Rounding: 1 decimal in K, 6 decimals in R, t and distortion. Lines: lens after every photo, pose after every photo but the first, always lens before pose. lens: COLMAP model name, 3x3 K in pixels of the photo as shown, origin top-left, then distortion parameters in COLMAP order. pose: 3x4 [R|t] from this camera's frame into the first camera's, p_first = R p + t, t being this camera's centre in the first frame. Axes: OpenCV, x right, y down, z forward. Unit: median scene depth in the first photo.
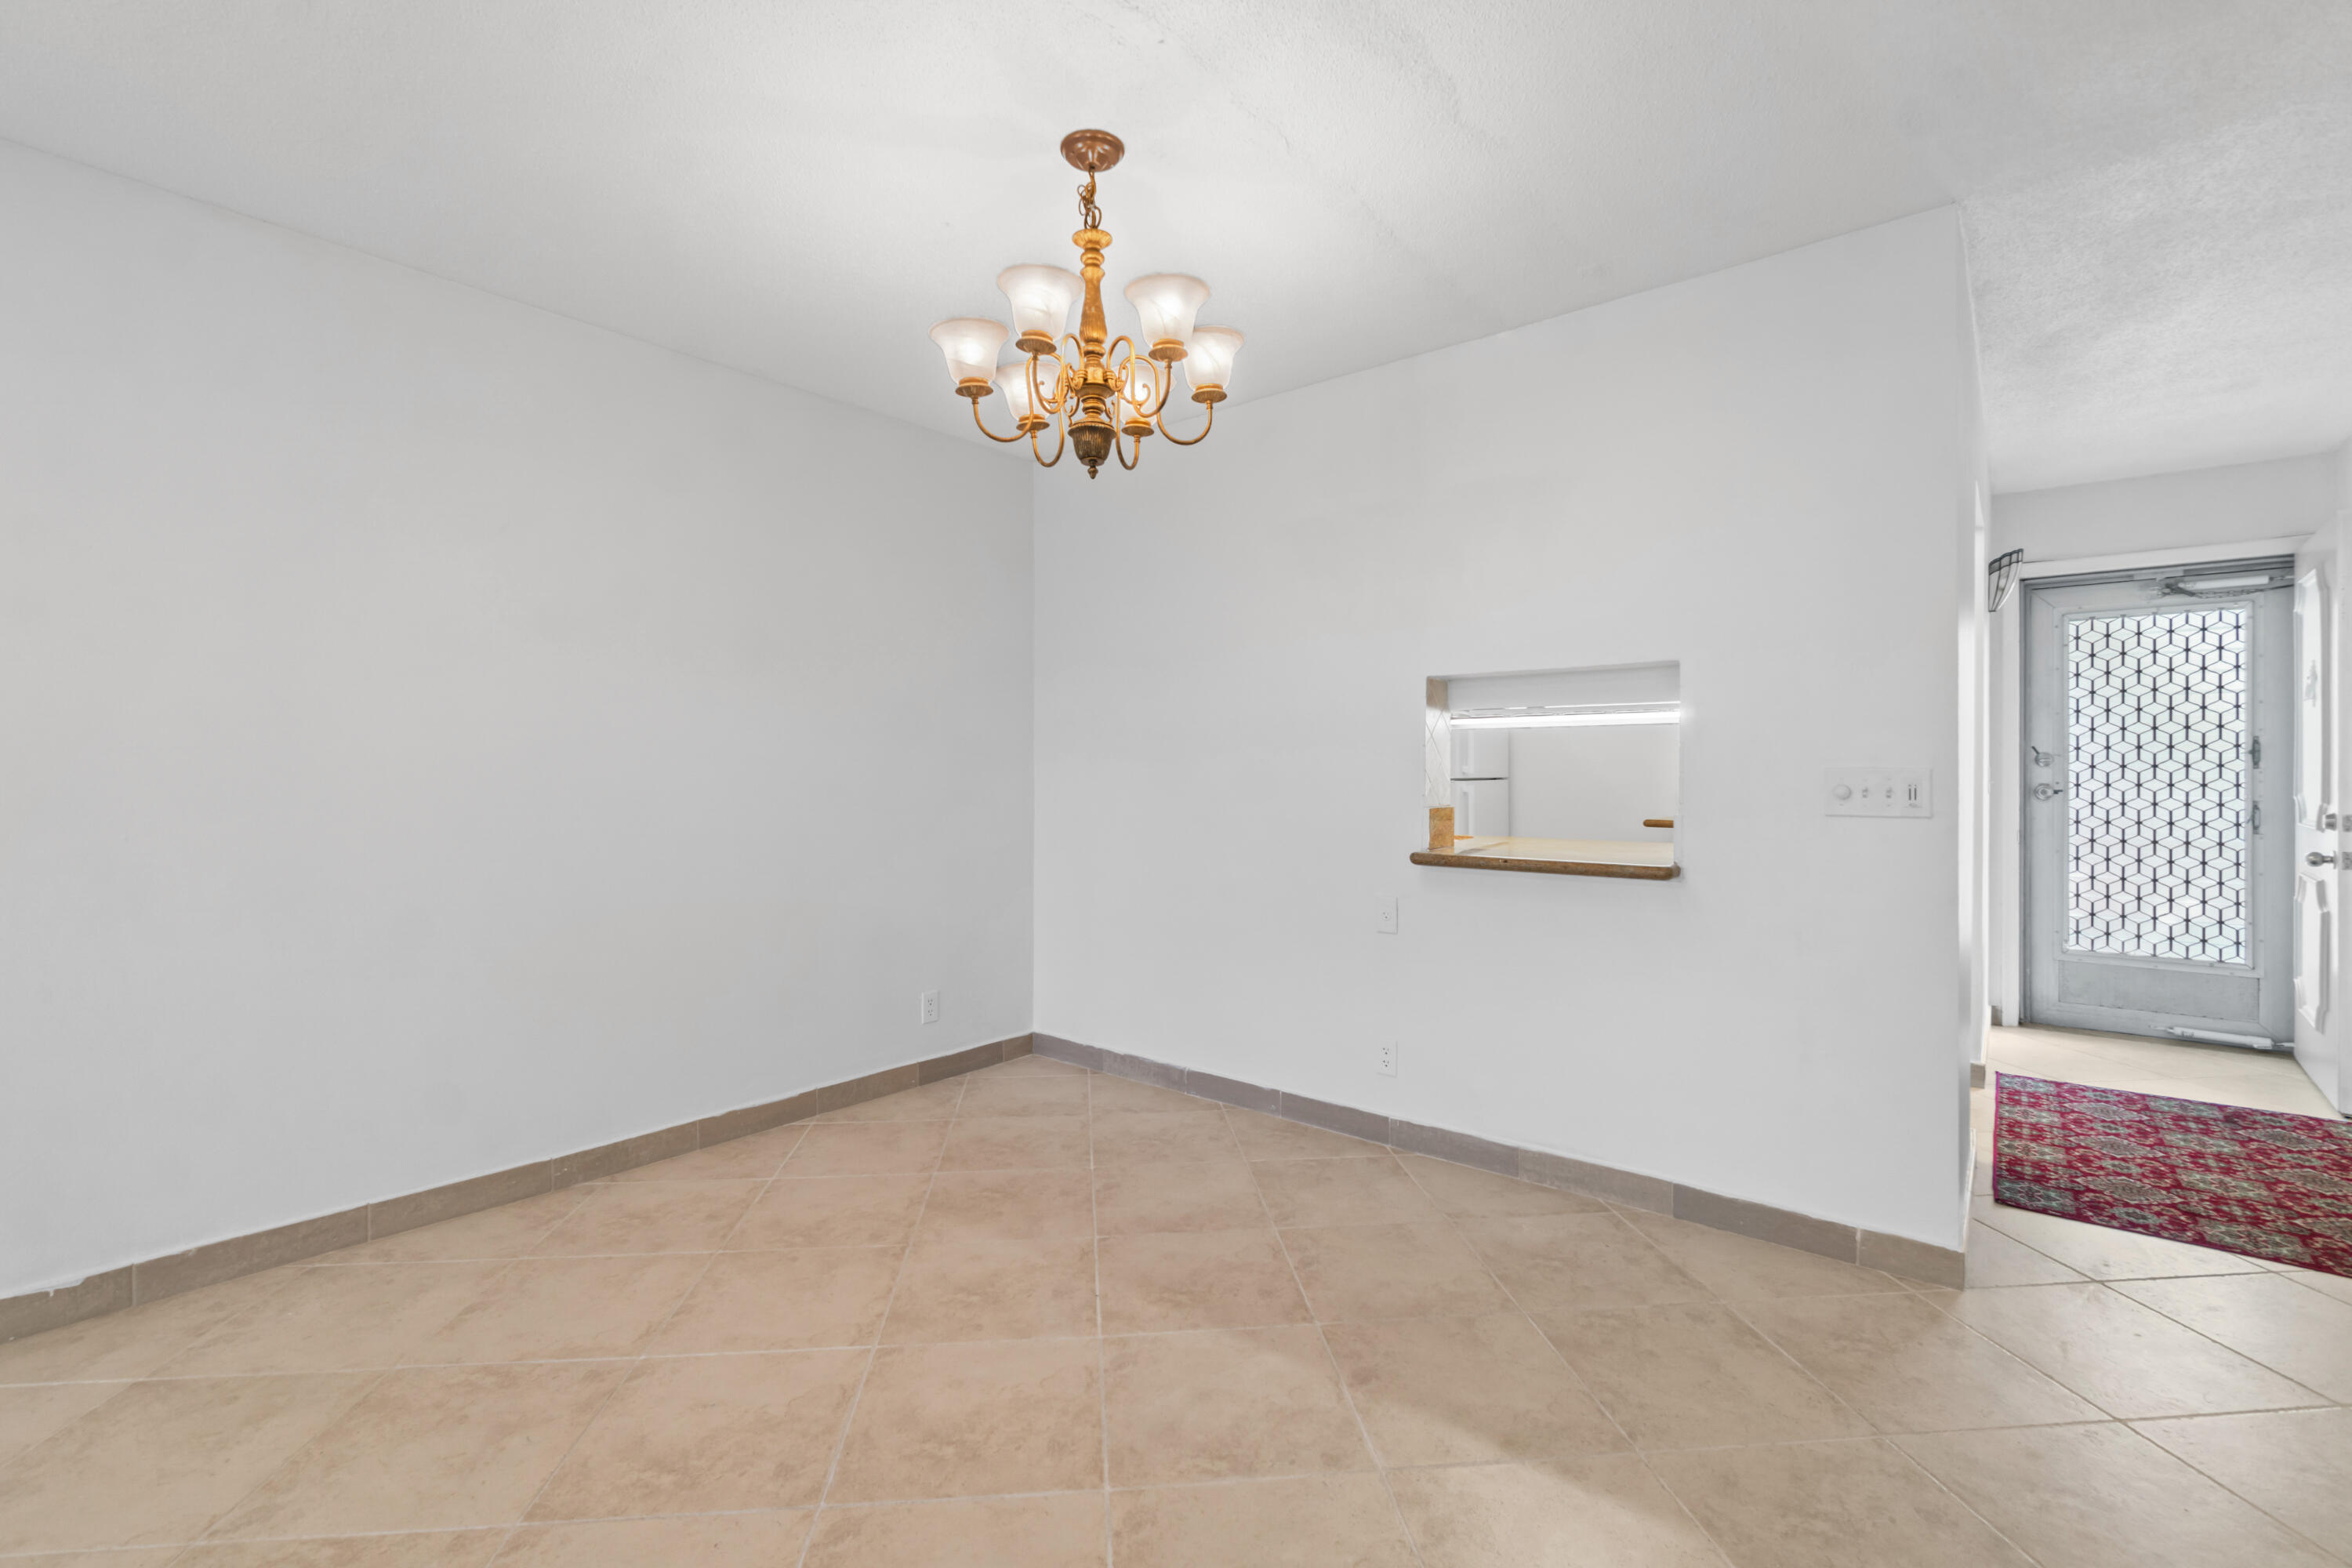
lens RADIAL K [[1027.0, 0, 1168.8], [0, 1027.0, 779.1], [0, 0, 1]] dist [-0.008122, -0.000076]
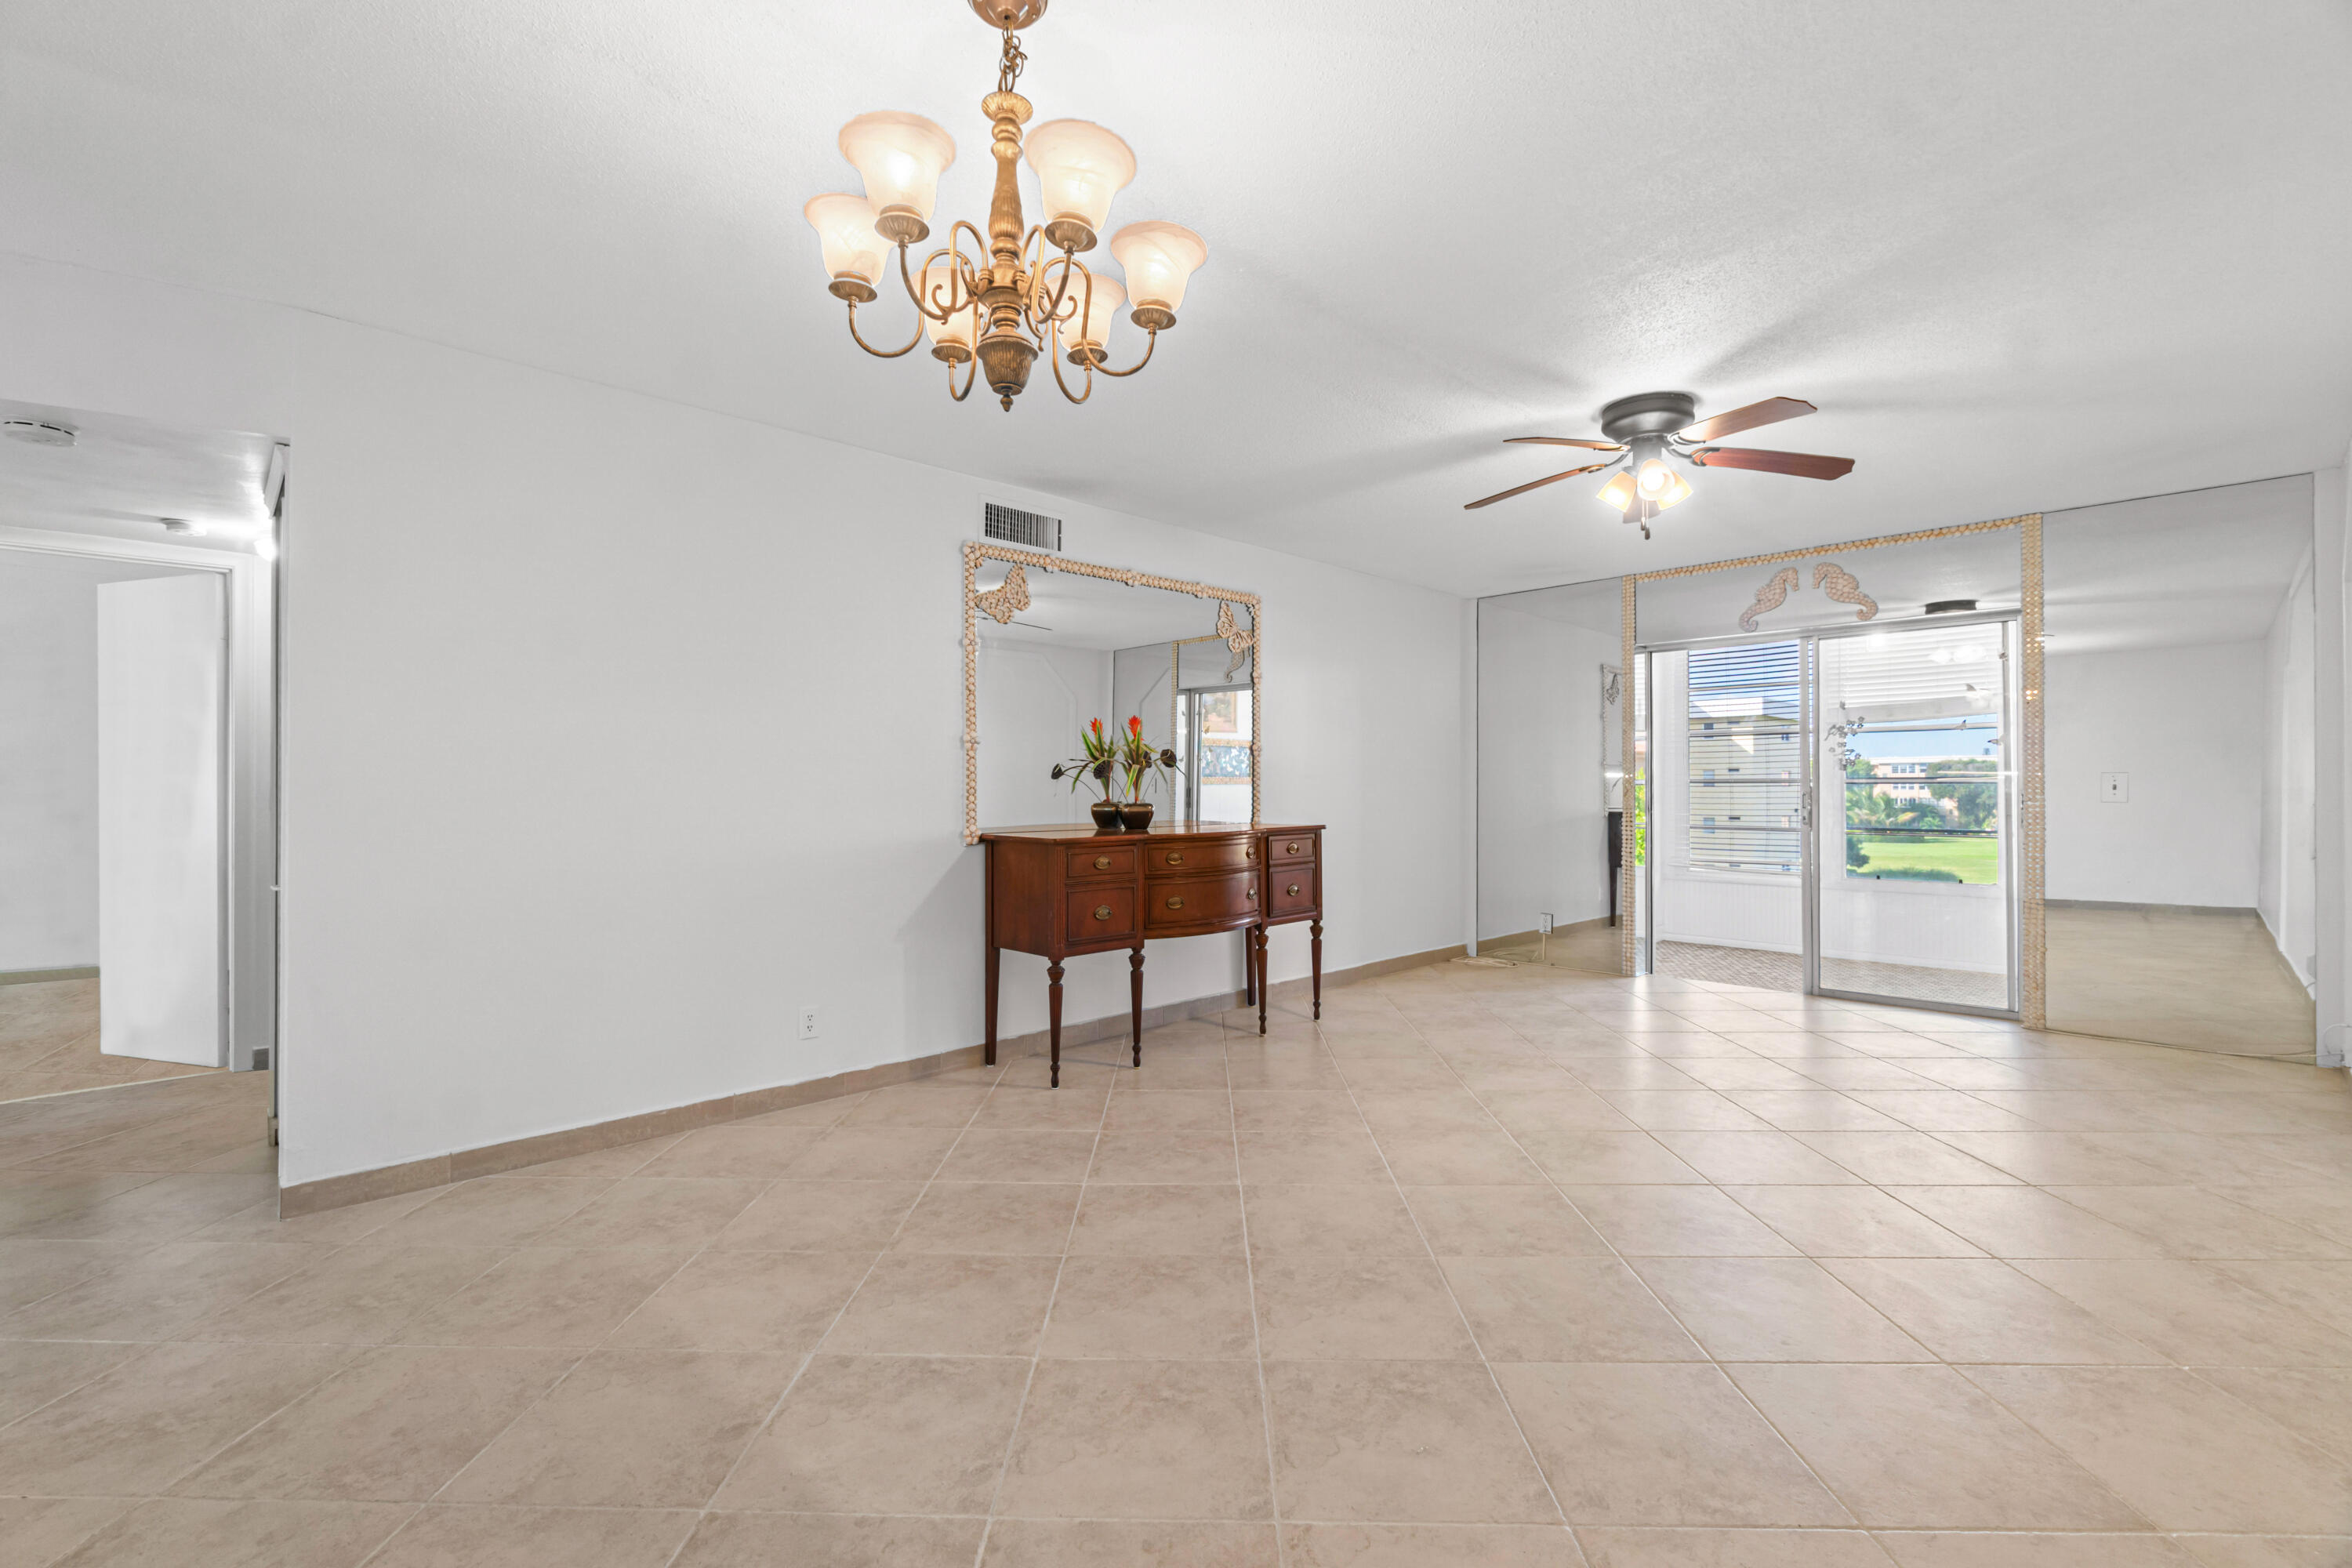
lens RADIAL K [[983.1, 0, 1176.0], [0, 983.1, 784.0], [0, 0, 1]] dist [-0.000560, 0.000330]
pose [[-0.993789, -0.003581, 0.111220, -0.140644], [-0.003083, 0.999984, 0.004648, -0.004996], [-0.111235, 0.004276, -0.993785, 0.844467]]
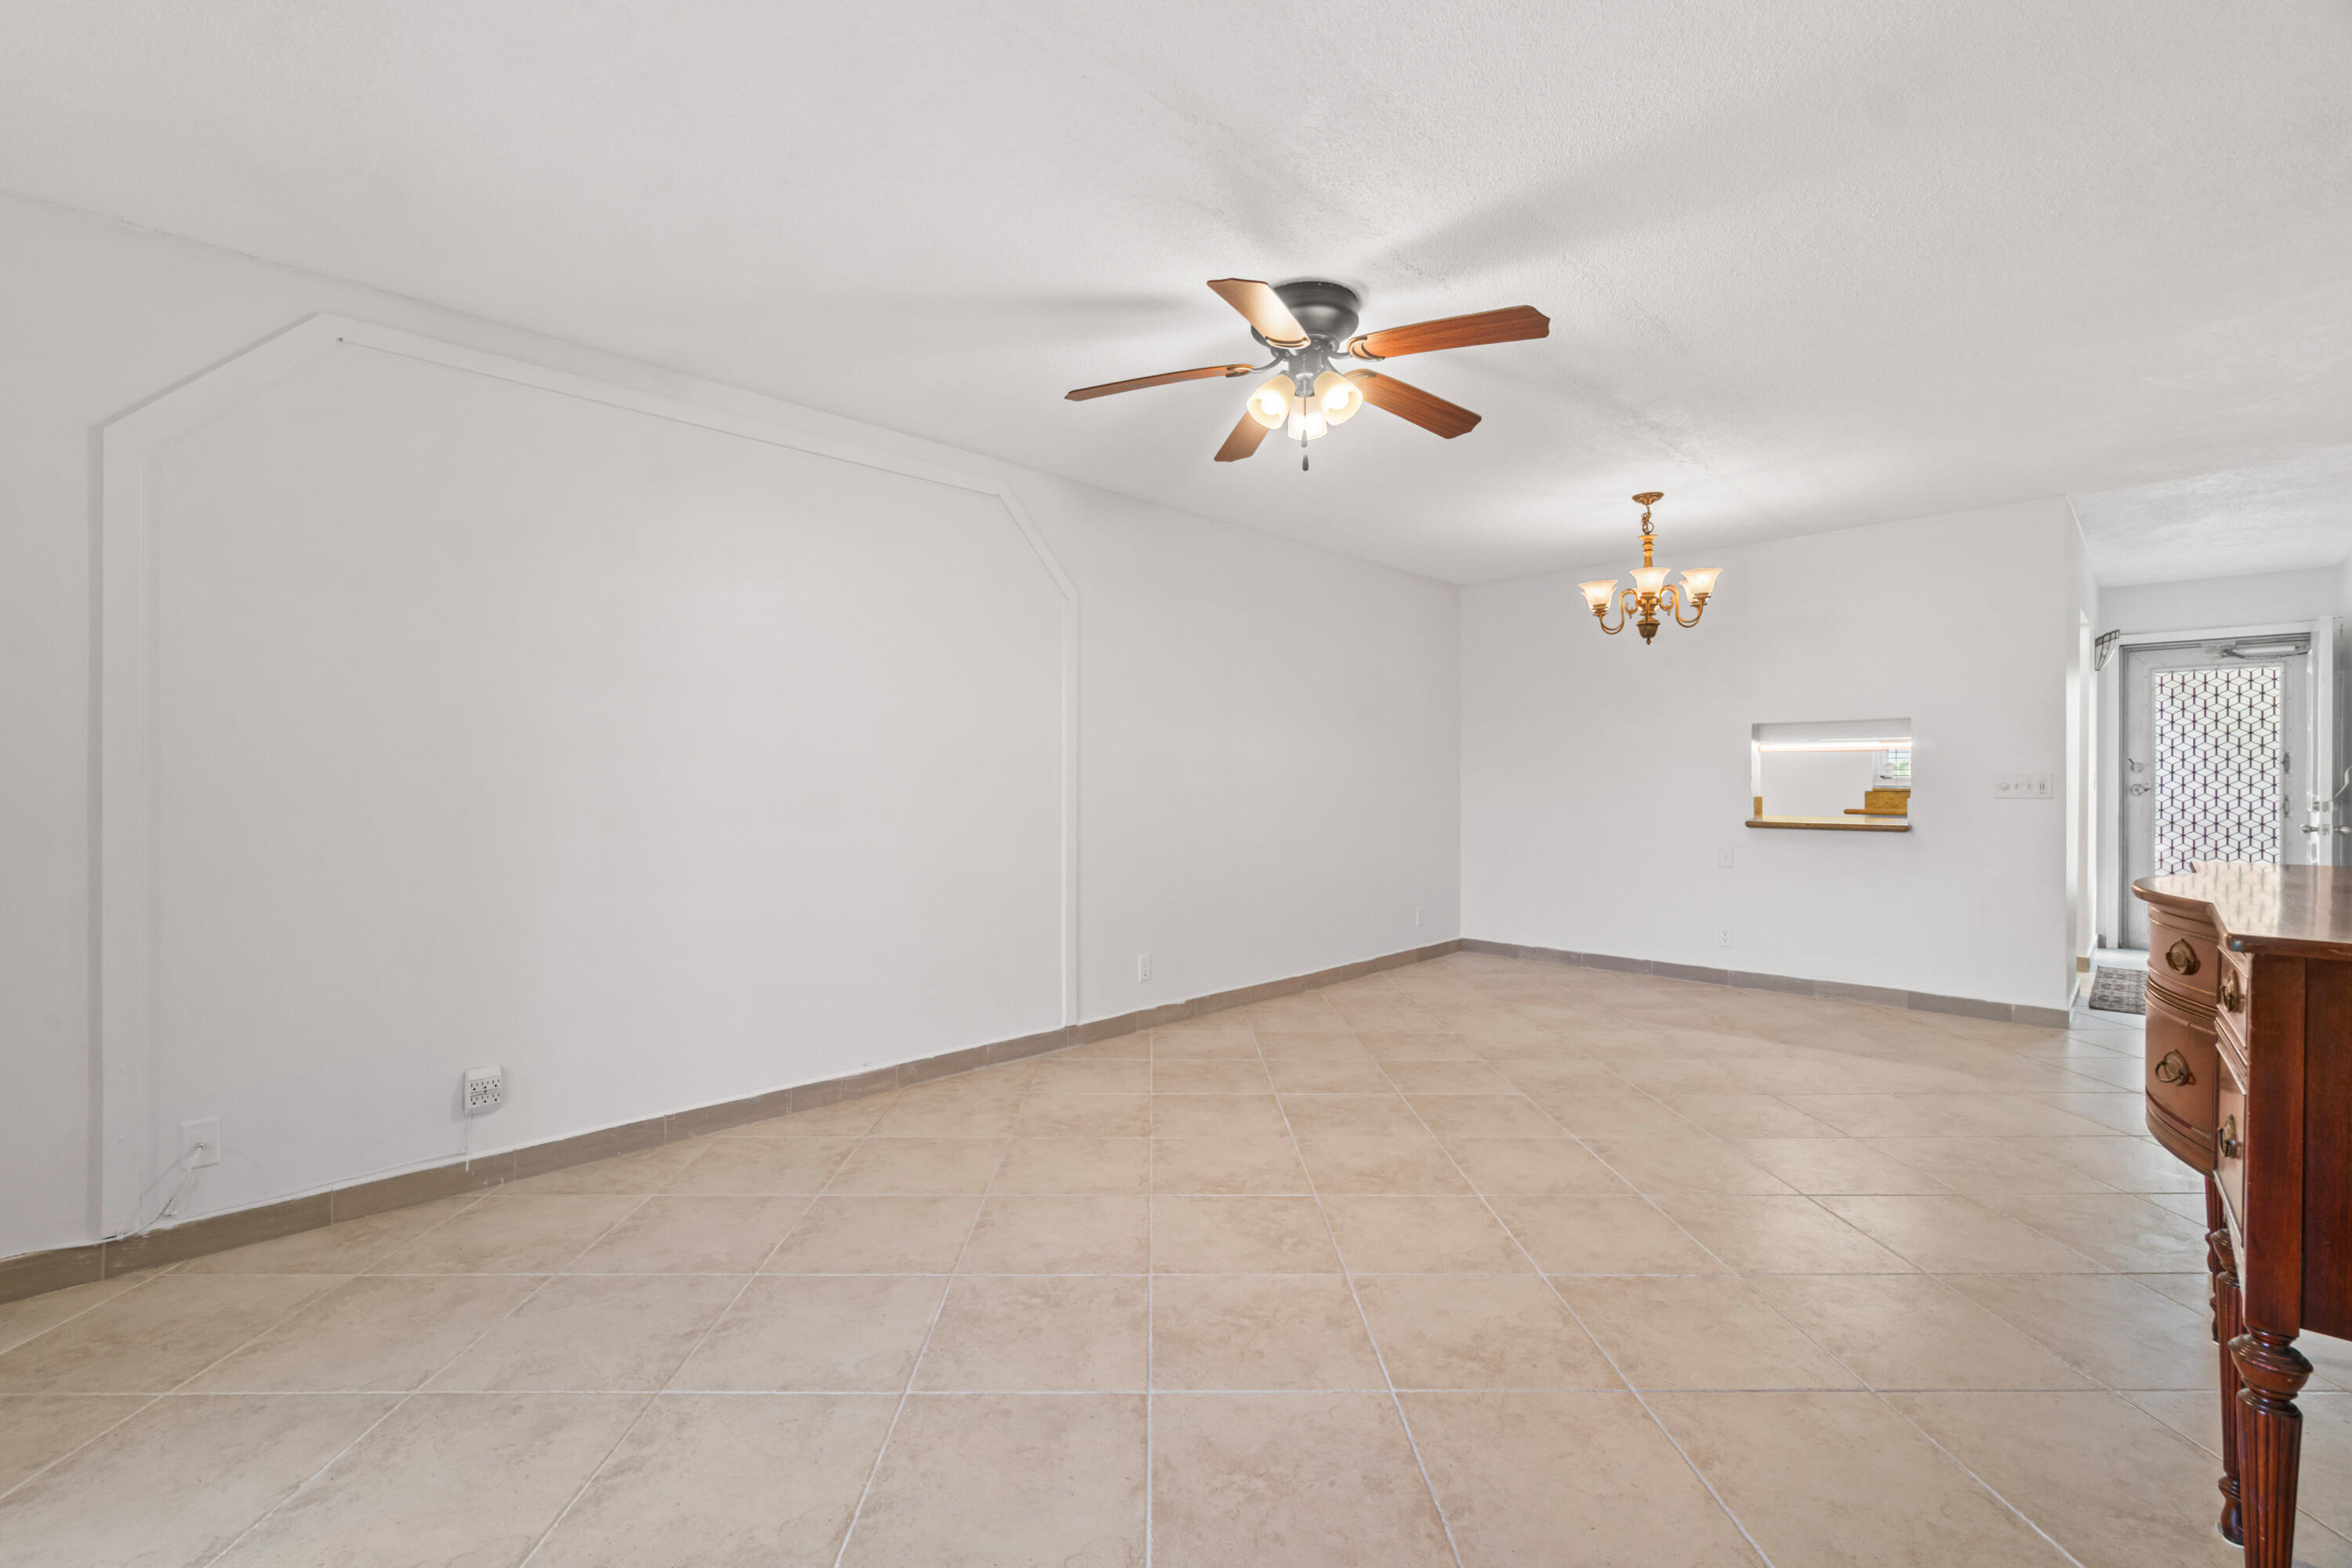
lens RADIAL K [[1025.9, 0, 1156.3], [0, 1025.9, 788.2], [0, 0, 1]] dist [-0.002289, 0.000233]
pose [[0.996630, -0.000879, -0.082018, -0.469436], [0.001018, 0.999998, 0.001660, 0.006848], [0.082017, -0.001738, 0.996629, -0.640571]]
